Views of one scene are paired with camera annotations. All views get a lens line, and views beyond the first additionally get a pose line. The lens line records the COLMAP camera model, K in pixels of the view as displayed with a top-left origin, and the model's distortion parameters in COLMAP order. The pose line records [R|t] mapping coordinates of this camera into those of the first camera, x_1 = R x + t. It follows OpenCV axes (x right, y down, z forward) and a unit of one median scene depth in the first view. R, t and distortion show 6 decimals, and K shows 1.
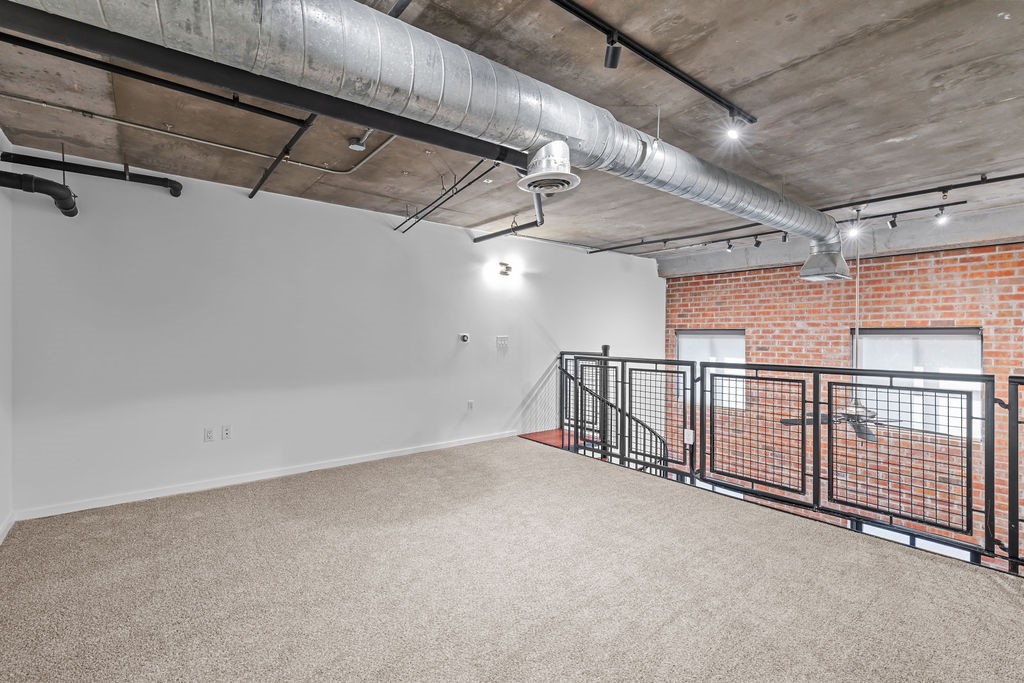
lens RADIAL K [[462.8, 0, 509.0], [0, 462.8, 334.3], [0, 0, 1]] dist [0.002388, 0.000485]
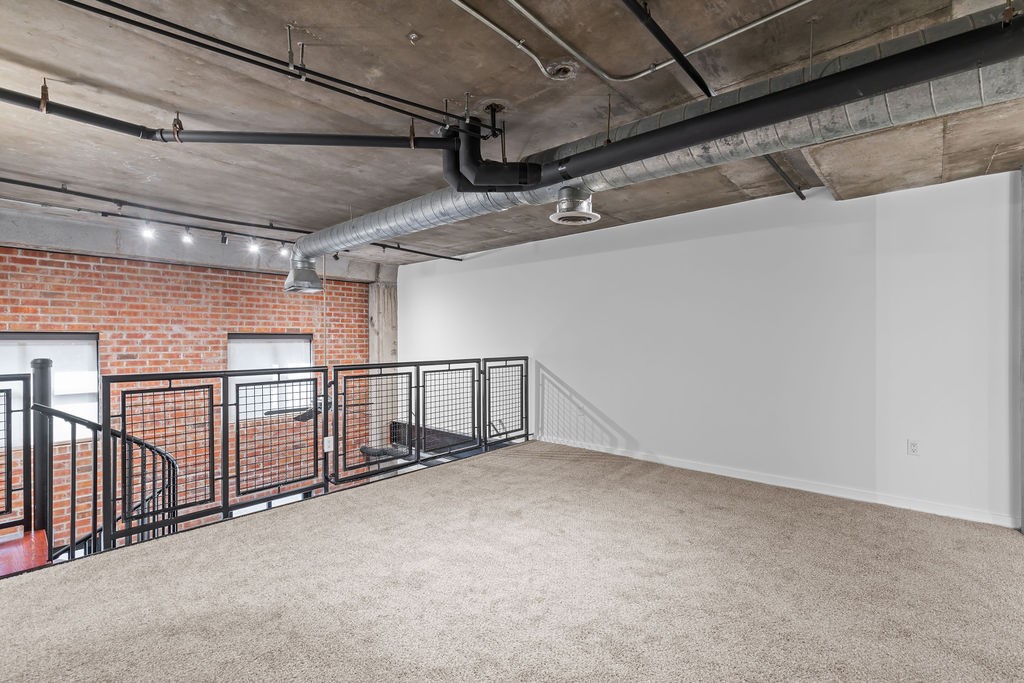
lens RADIAL K [[462.8, 0, 508.8], [0, 462.8, 341.8], [0, 0, 1]] dist [0.002388, 0.000485]
pose [[-0.171271, -0.008156, 0.985190, -0.447247], [0.001938, 0.999961, 0.008615, -0.001032], [-0.985222, 0.003385, -0.171249, 0.558890]]
